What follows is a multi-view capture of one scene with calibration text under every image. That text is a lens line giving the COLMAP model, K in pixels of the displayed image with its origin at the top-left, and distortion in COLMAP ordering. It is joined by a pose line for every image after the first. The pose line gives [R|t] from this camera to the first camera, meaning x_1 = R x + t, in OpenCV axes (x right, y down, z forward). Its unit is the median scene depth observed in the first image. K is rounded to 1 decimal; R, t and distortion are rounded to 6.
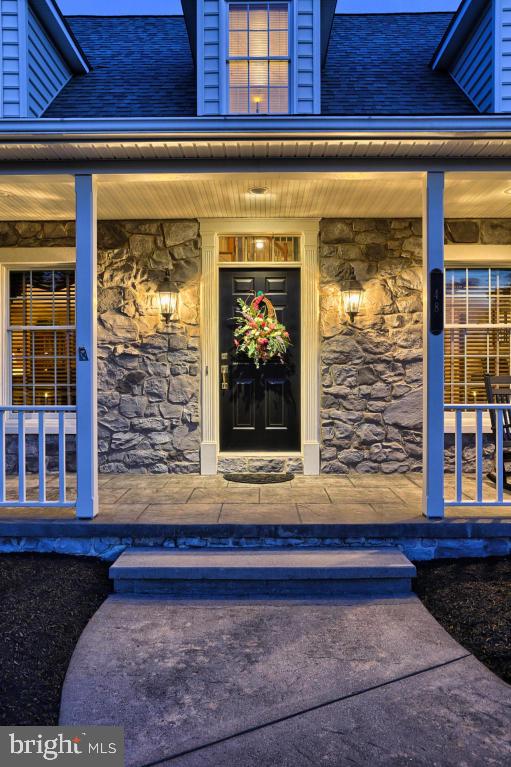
lens RADIAL K [[561.2, 0, 255.5], [0, 561.2, 383.5], [0, 0, 1]] dist [-0.024372, 0.000578]
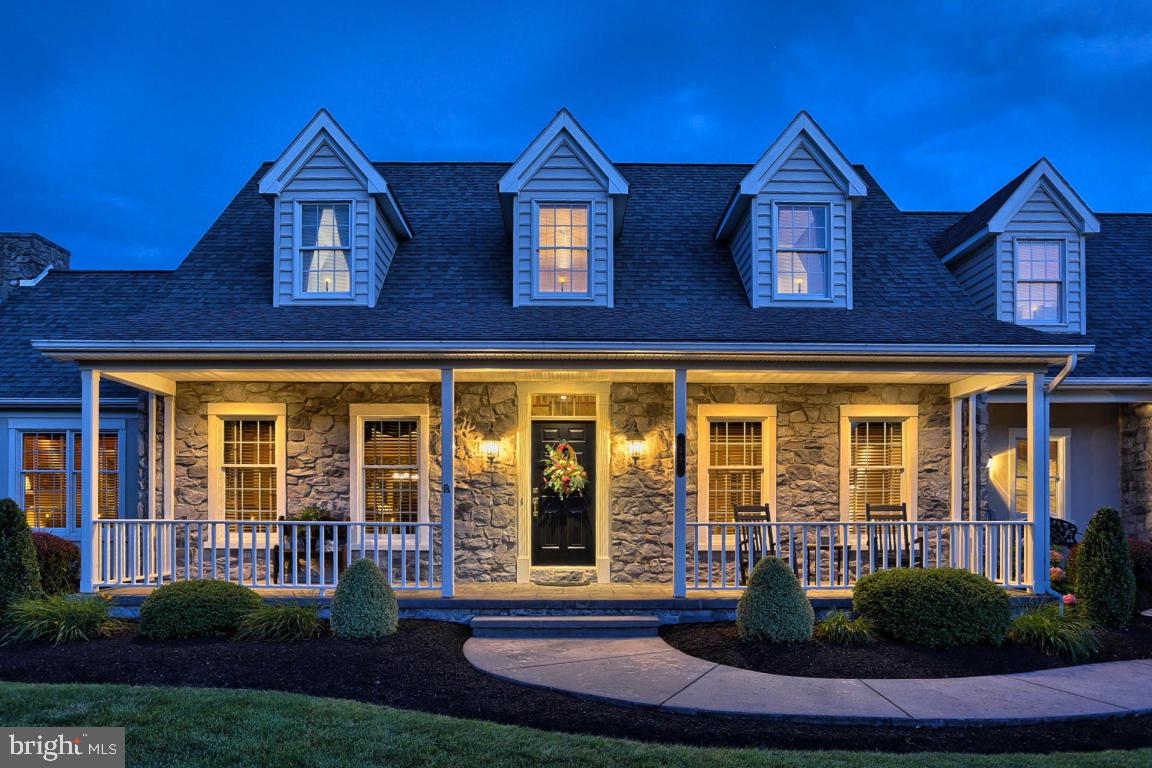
lens RADIAL K [[836.8, 0, 573.6], [0, 836.8, 522.5], [0, 0, 1]] dist [-0.013527, -0.004312]
pose [[0.999681, 0.004062, 0.024938, -0.016482], [-0.003716, 0.999896, -0.013922, 0.050402], [-0.024992, 0.013825, 0.999592, -0.899127]]
